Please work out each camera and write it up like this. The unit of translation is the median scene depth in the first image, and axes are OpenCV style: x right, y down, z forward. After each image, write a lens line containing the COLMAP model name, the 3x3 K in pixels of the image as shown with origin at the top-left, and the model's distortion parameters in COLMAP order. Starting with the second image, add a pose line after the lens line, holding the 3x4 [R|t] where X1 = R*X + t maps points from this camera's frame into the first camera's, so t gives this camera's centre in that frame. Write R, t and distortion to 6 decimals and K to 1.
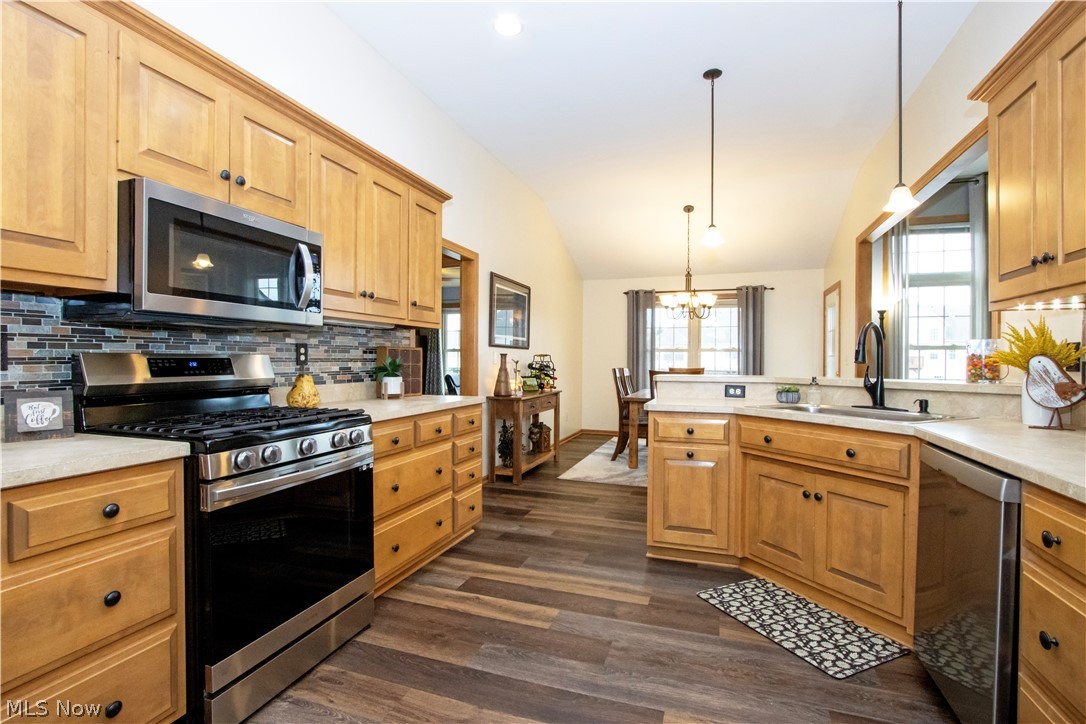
lens RADIAL K [[500.1, 0, 543.0], [0, 500.1, 362.0], [0, 0, 1]] dist [-0.032374, 0.000303]
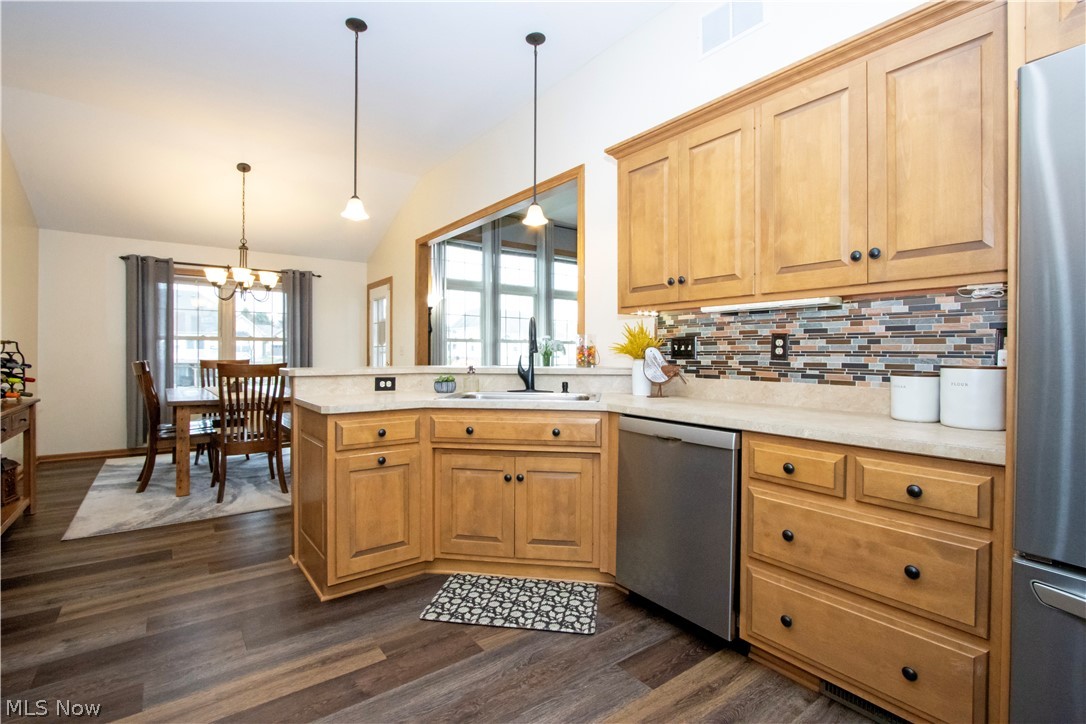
lens RADIAL K [[494.4, 0, 537.5], [0, 494.4, 354.7], [0, 0, 1]] dist [-0.022328, 0.001332]
pose [[0.550794, -0.005797, 0.834621, -0.255937], [0.002434, 0.999983, 0.005340, 0.000441], [-0.834638, -0.000910, 0.550799, 0.307089]]
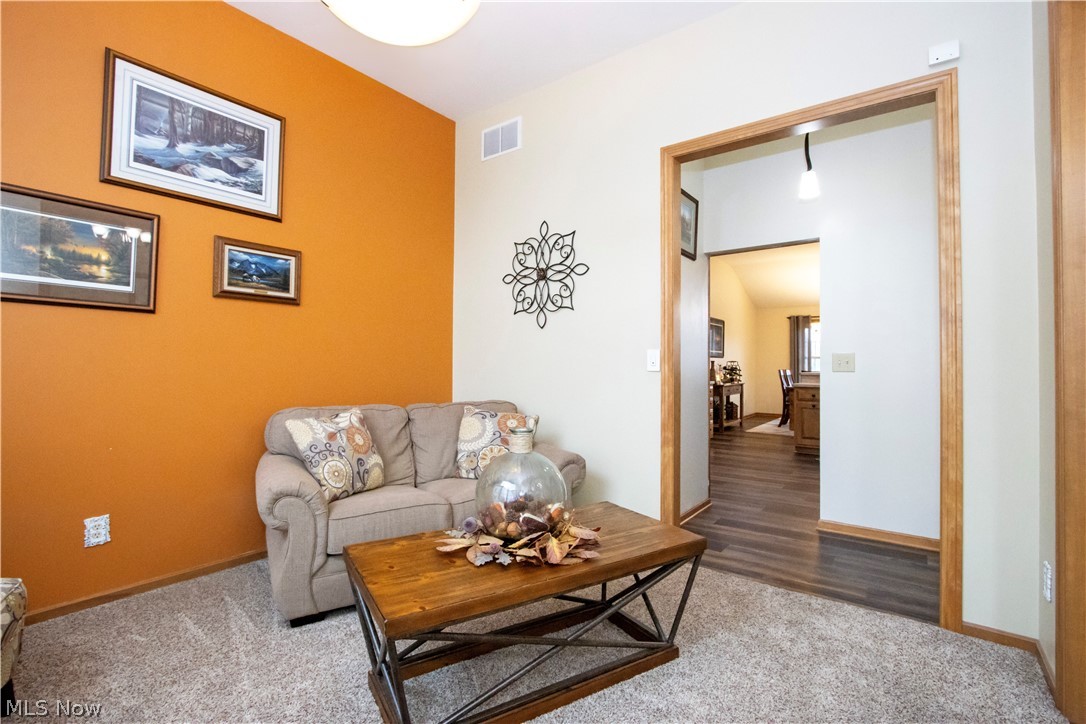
lens RADIAL K [[494.4, 0, 537.5], [0, 494.4, 354.7], [0, 0, 1]] dist [-0.022328, 0.001332]
pose [[0.948662, -0.001611, -0.316287, -0.199240], [-0.005043, 0.999783, -0.020218, 0.000385], [0.316251, 0.020775, 0.948448, -1.557347]]
